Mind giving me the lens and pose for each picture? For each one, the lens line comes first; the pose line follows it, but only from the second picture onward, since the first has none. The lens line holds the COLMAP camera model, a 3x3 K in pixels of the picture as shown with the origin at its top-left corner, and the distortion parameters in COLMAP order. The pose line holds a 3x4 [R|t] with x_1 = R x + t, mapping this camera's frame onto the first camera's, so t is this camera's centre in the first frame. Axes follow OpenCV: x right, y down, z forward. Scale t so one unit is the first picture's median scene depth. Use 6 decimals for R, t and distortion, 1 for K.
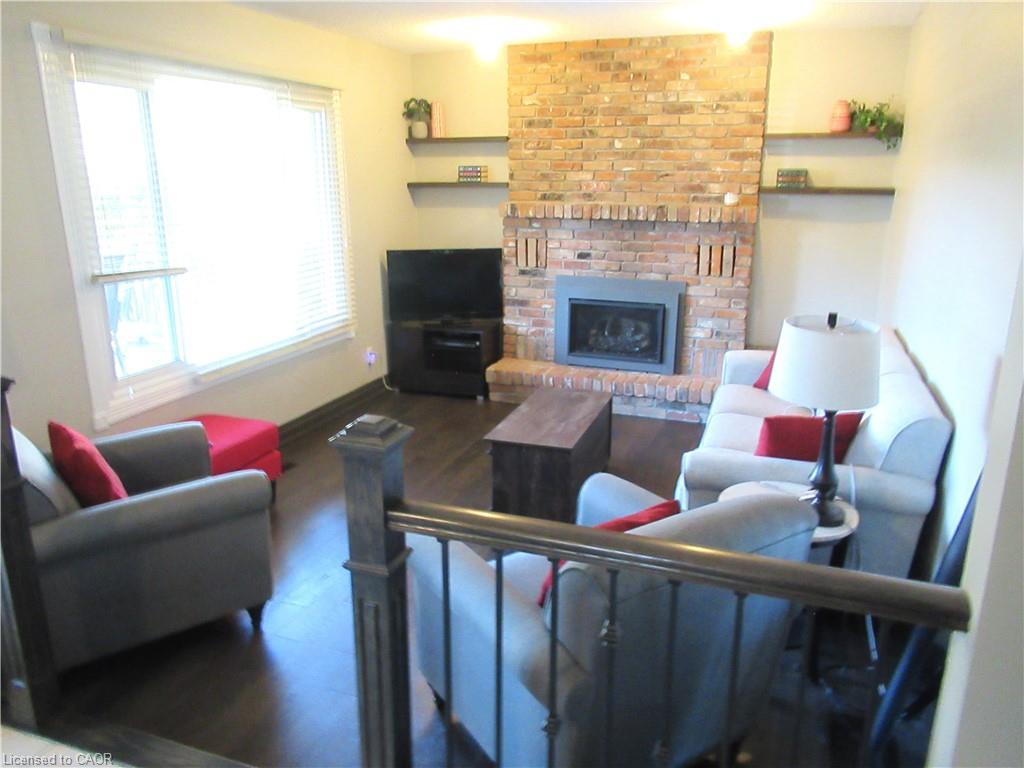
lens RADIAL K [[762.1, 0, 510.2], [0, 762.1, 393.0], [0, 0, 1]] dist [-0.005123, 0.002106]
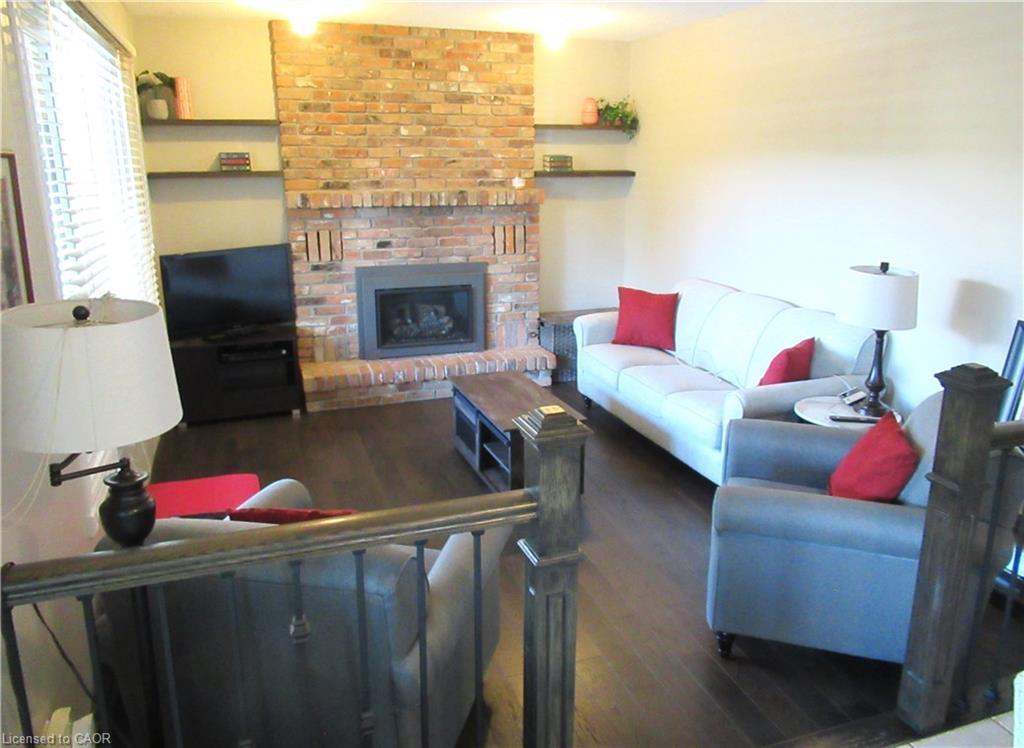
lens RADIAL K [[792.0, 0, 511.7], [0, 792.0, 363.5], [0, 0, 1]] dist [-0.004680, 0.005809]
pose [[0.767477, -0.166282, 0.619136, -0.442092], [0.179972, 0.982823, 0.040866, -0.044887], [-0.615296, 0.080064, 0.784219, 0.126075]]
